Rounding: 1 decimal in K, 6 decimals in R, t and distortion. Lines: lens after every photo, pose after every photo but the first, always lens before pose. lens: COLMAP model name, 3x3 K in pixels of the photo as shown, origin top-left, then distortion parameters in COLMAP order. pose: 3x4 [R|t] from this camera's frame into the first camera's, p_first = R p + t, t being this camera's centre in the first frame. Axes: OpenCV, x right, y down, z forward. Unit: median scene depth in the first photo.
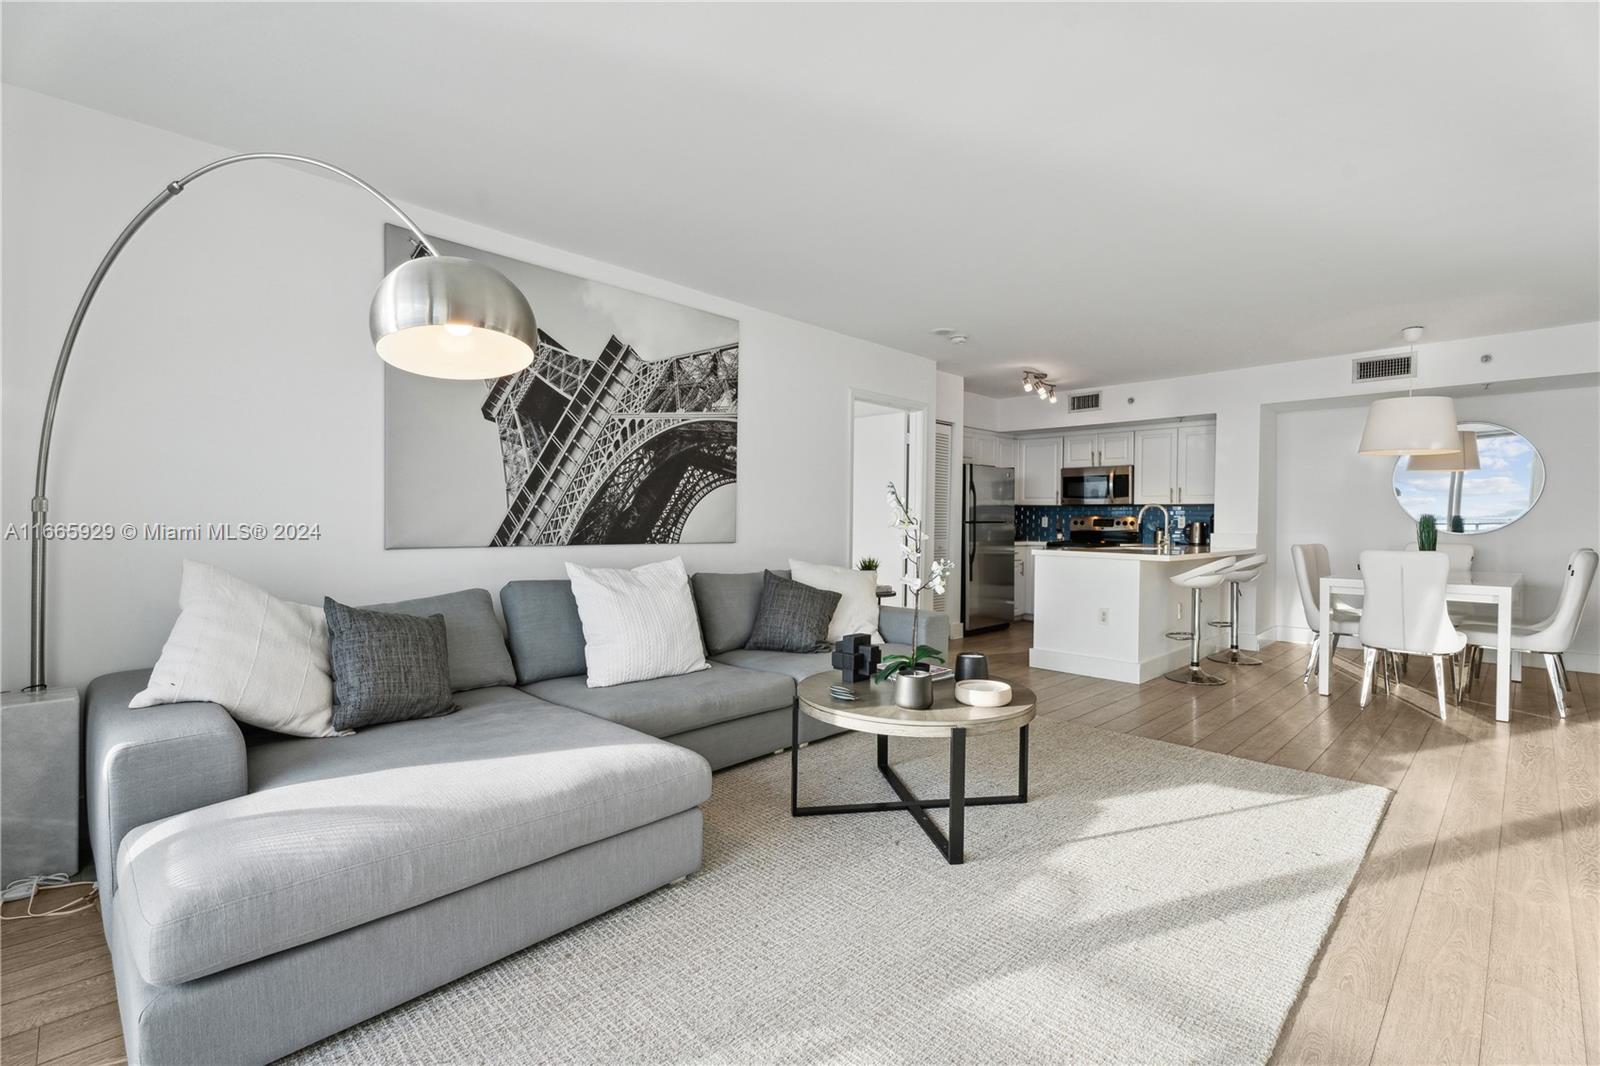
lens RADIAL K [[739.0, 0, 800.8], [0, 739.0, 545.1], [0, 0, 1]] dist [0.002098, -0.000613]
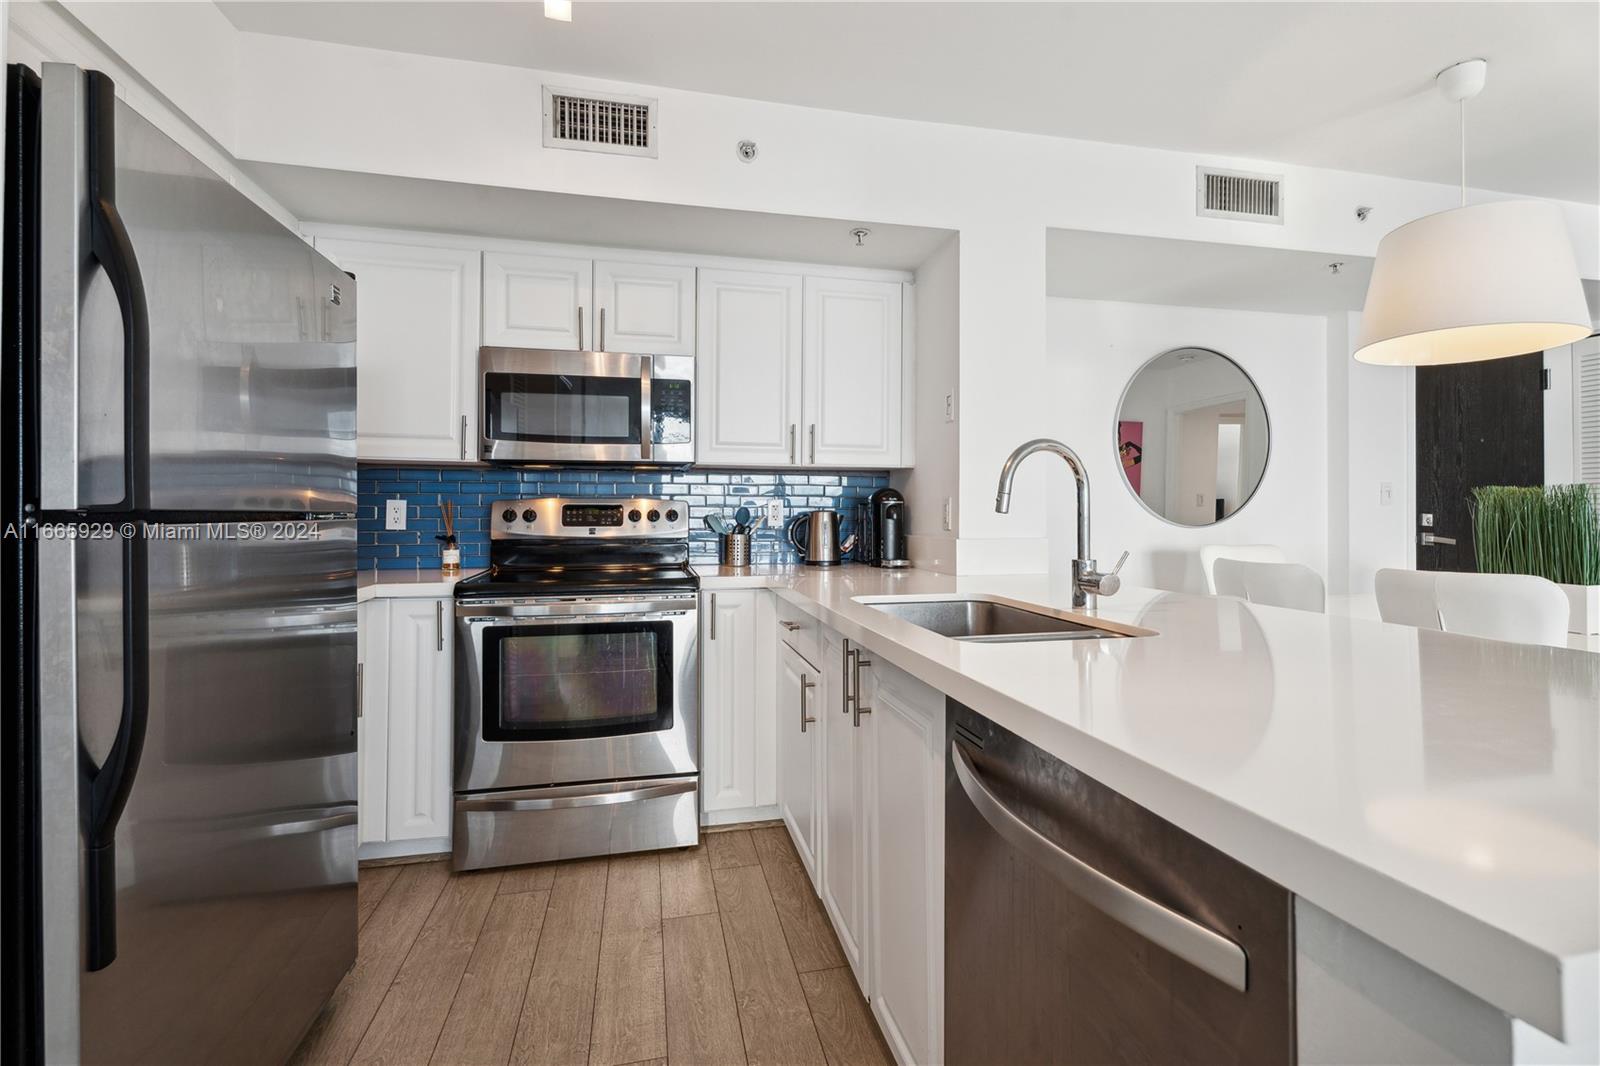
lens RADIAL K [[720.7, 0, 804.4], [0, 720.7, 511.1], [0, 0, 1]] dist [0.001019, -0.000042]
pose [[0.541817, -0.001537, 0.840495, 0.170370], [0.033047, 0.999264, -0.019477, -0.022469], [-0.839846, 0.038329, 0.541469, 0.737884]]
